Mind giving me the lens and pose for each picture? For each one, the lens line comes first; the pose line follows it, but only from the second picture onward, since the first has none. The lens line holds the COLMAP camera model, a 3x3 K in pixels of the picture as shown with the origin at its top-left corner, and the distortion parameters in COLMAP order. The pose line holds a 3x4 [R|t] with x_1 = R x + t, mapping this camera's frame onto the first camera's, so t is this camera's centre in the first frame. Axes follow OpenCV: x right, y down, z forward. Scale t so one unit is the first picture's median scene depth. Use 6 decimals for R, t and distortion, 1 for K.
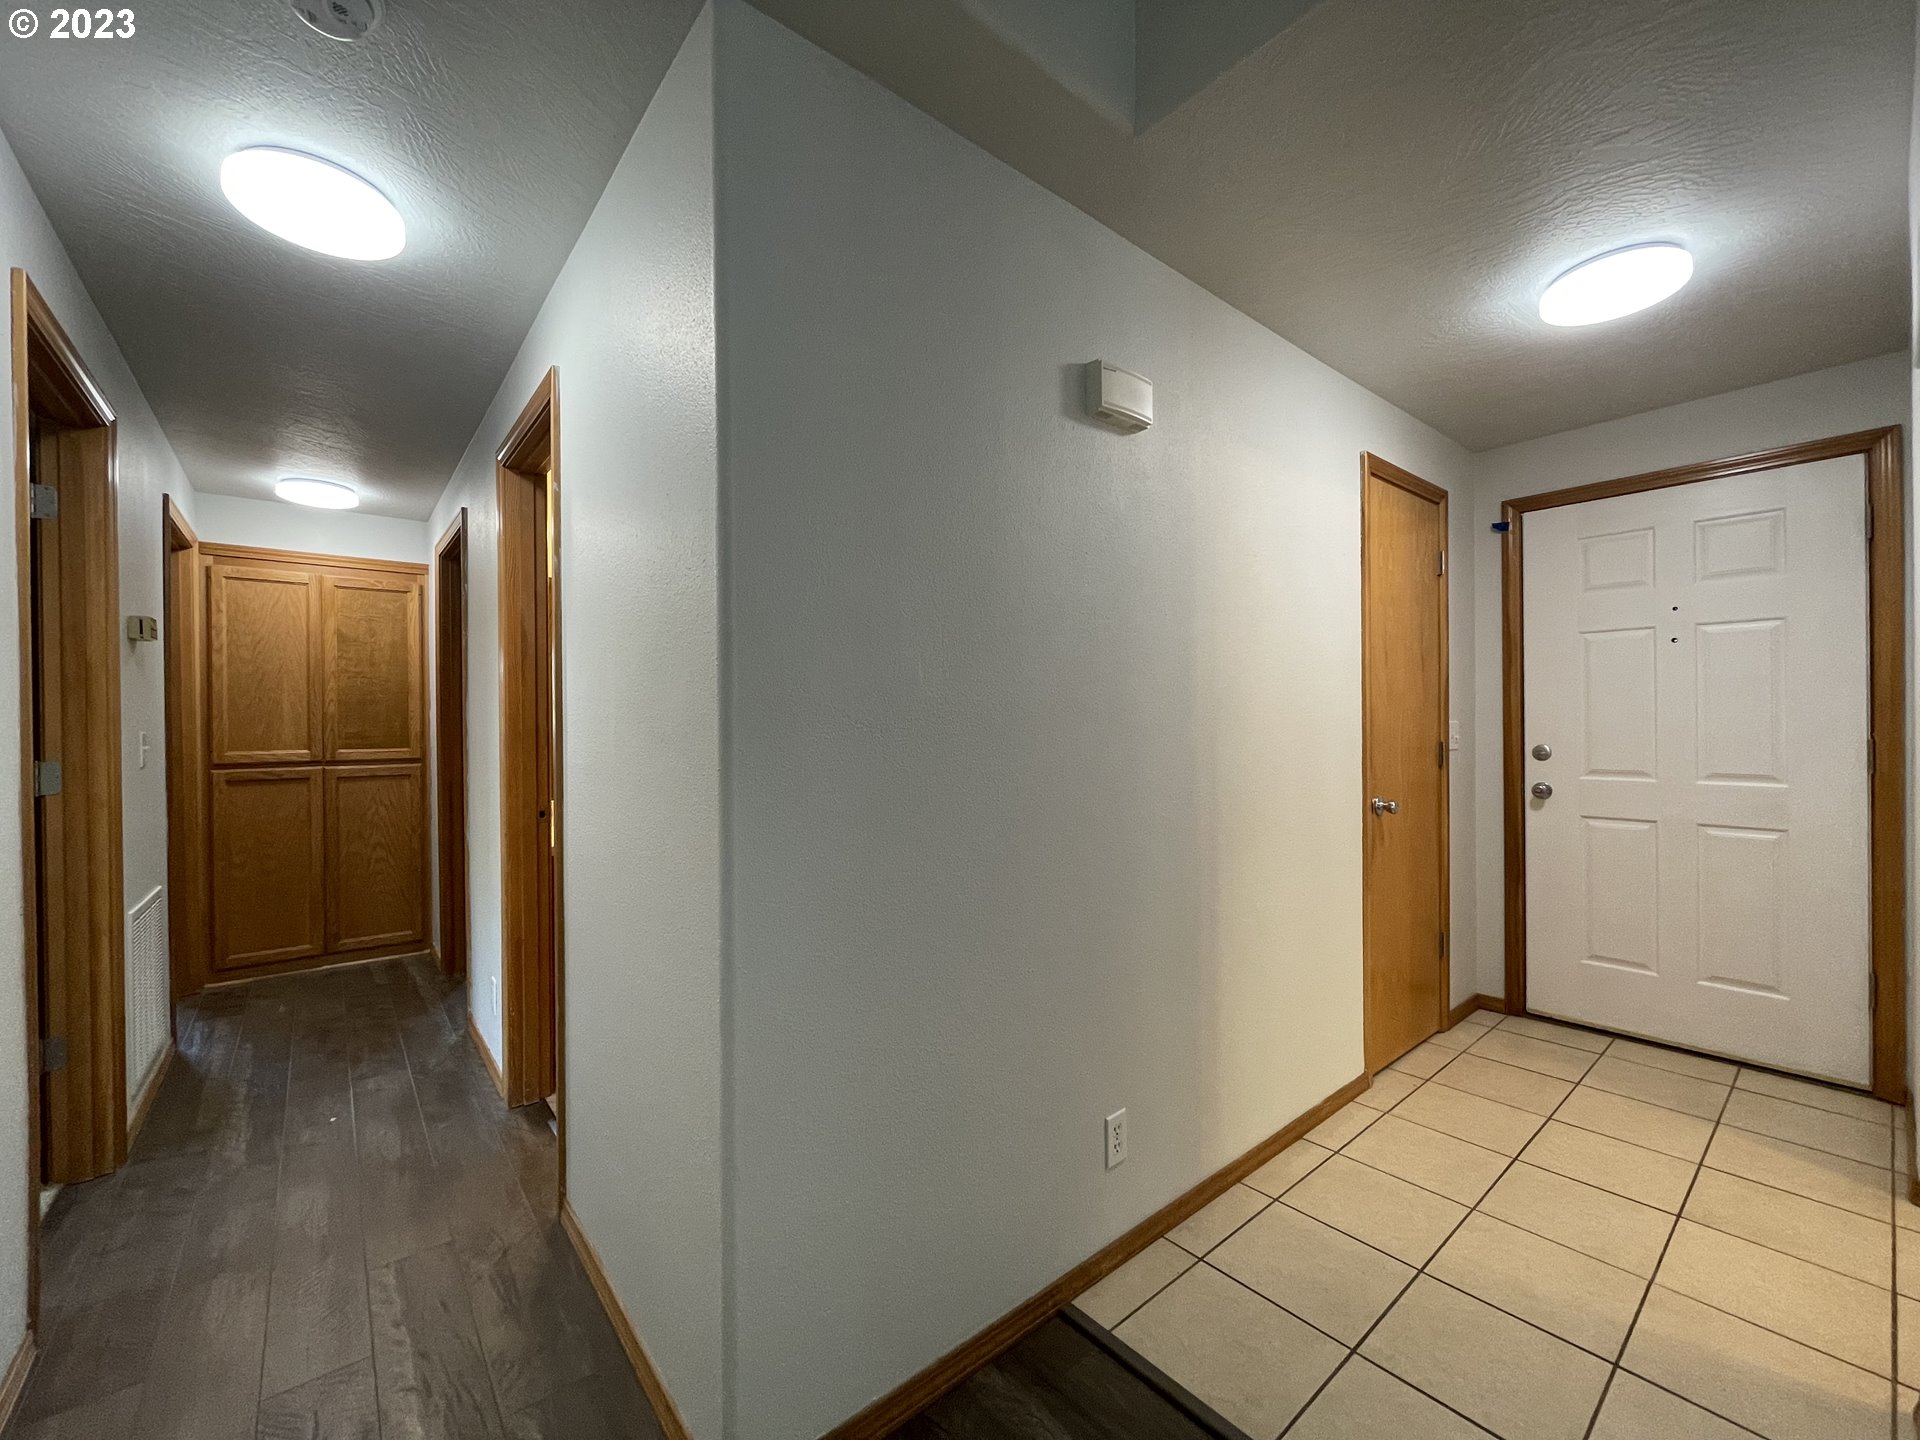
lens RADIAL K [[772.7, 0, 957.7], [0, 772.7, 722.3], [0, 0, 1]] dist [-0.003130, 0.000143]
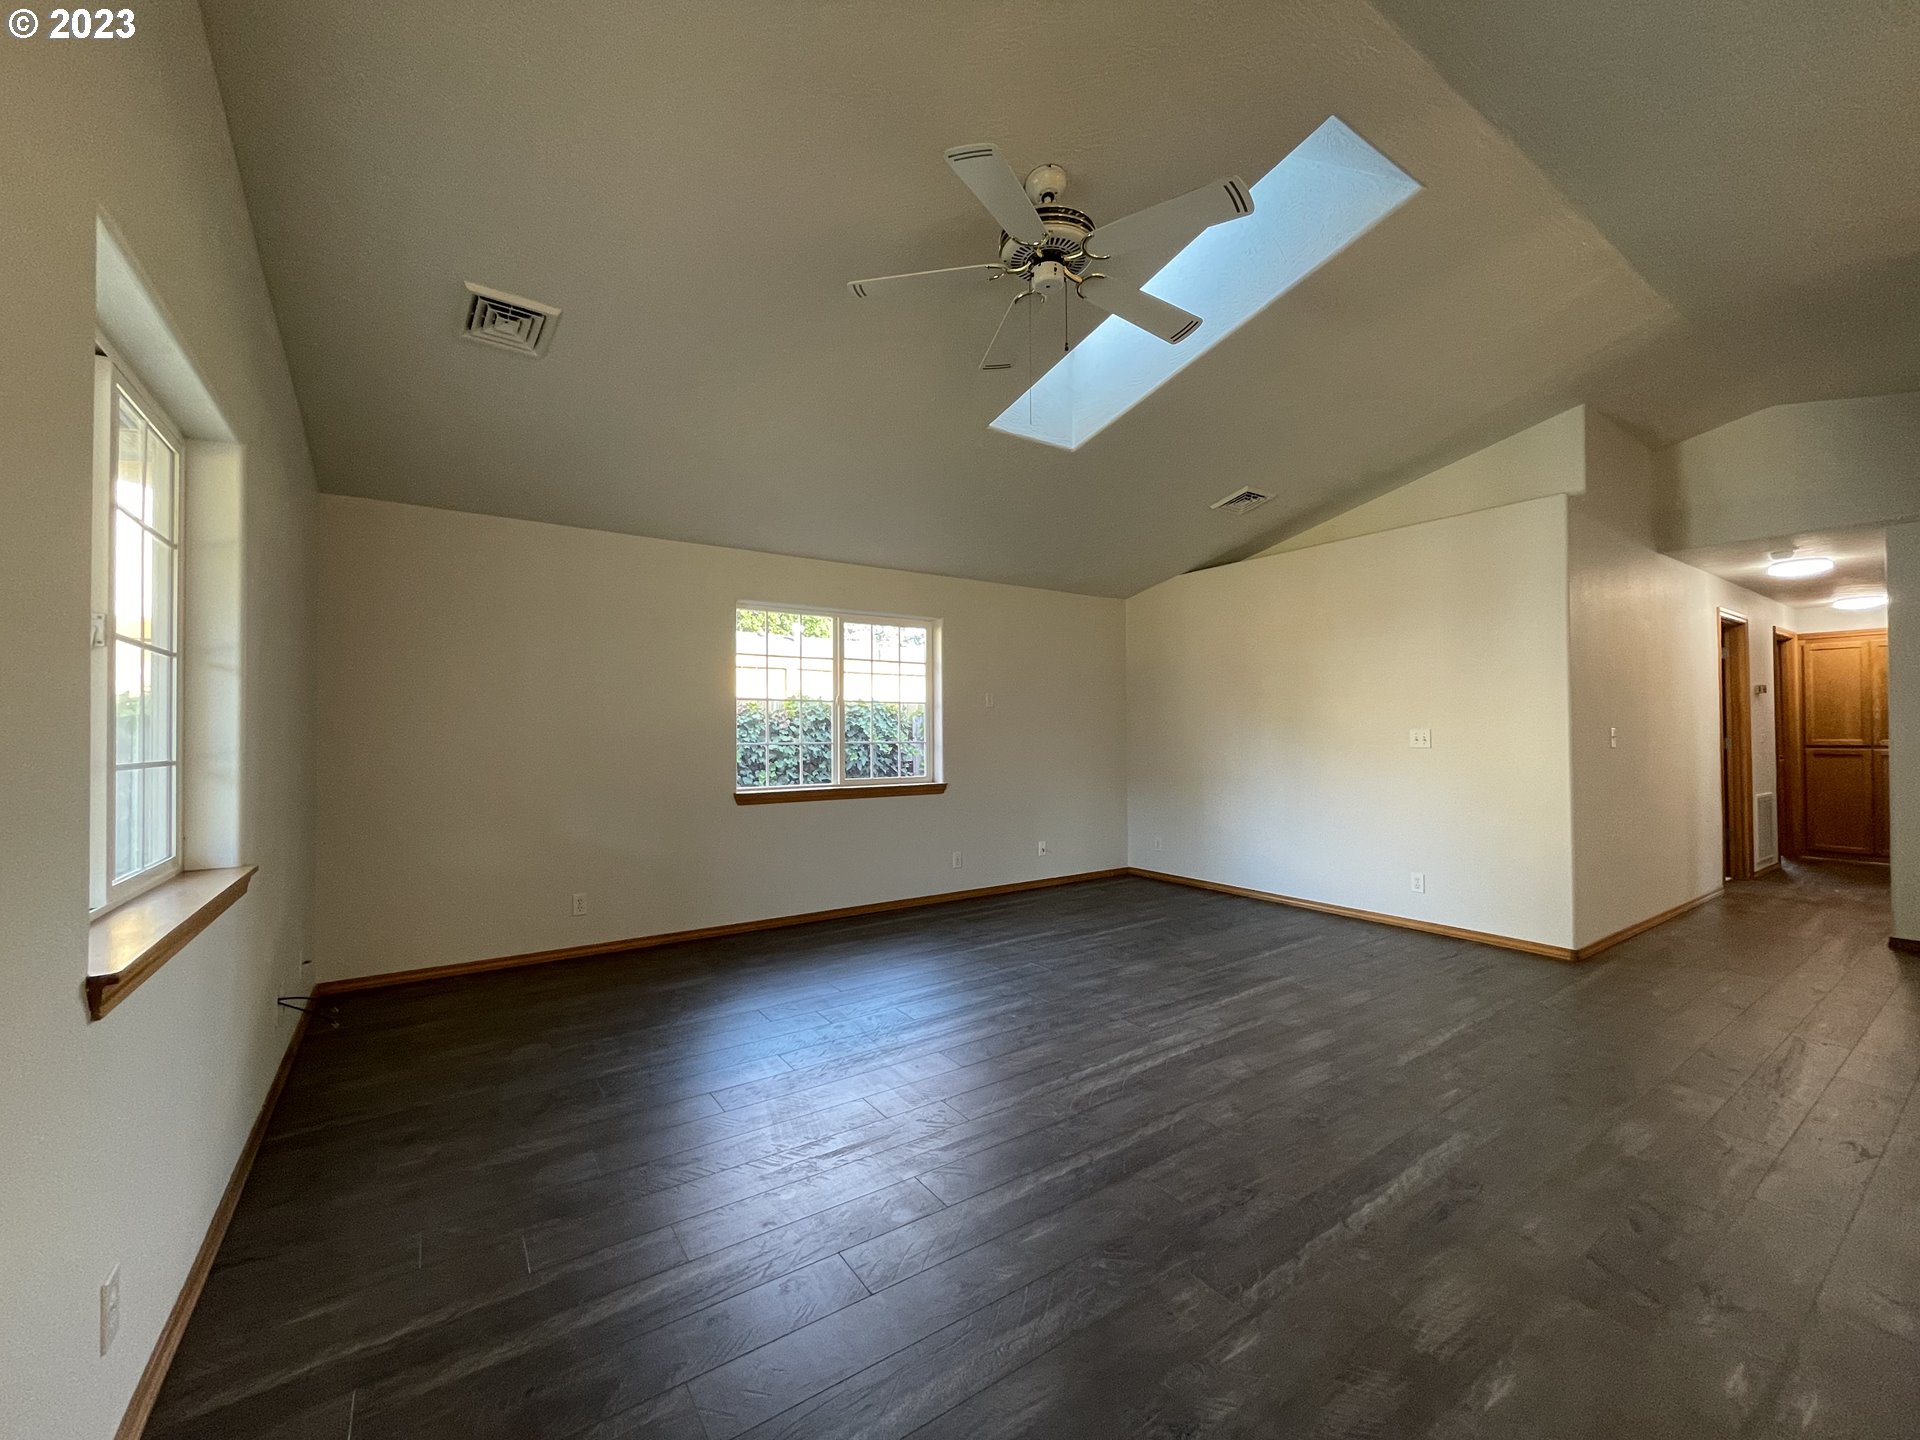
lens RADIAL K [[772.7, 0, 963.1], [0, 772.7, 726.2], [0, 0, 1]] dist [-0.003130, 0.000143]
pose [[-0.084508, 0.002545, -0.996420, 1.181545], [0.006860, 0.999975, 0.001972, -0.013280], [0.996399, -0.006669, -0.084523, -0.983840]]
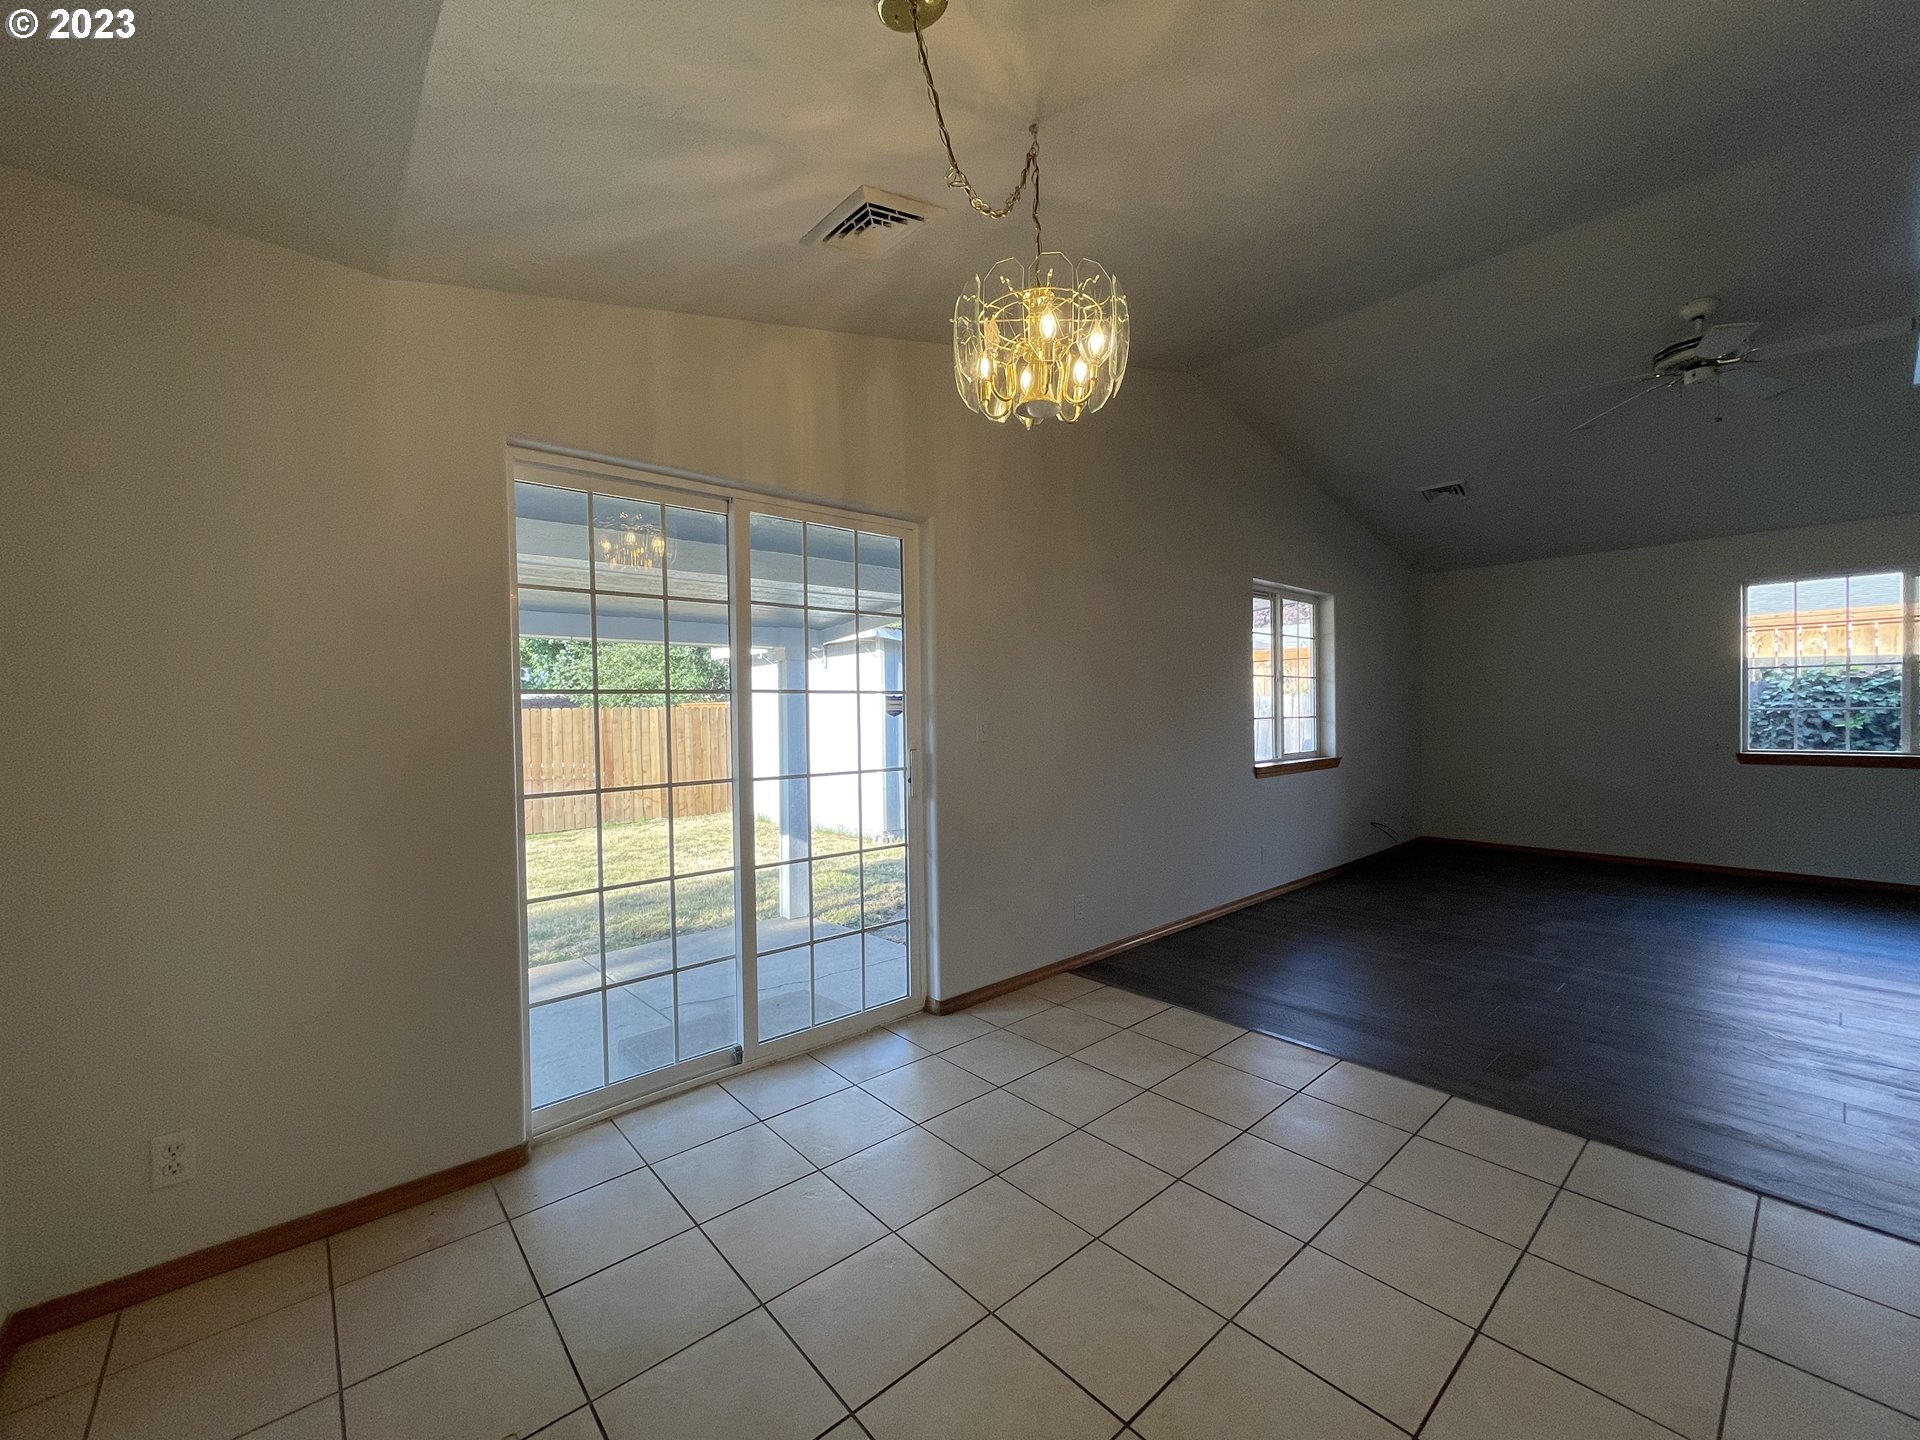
lens RADIAL K [[772.7, 0, 959.2], [0, 772.7, 731.3], [0, 0, 1]] dist [-0.003130, 0.000143]
pose [[-0.999100, 0.028455, -0.031443, 1.705234], [0.027672, 0.999303, 0.025063, -0.024966], [0.032134, 0.024170, -0.999191, 0.854251]]
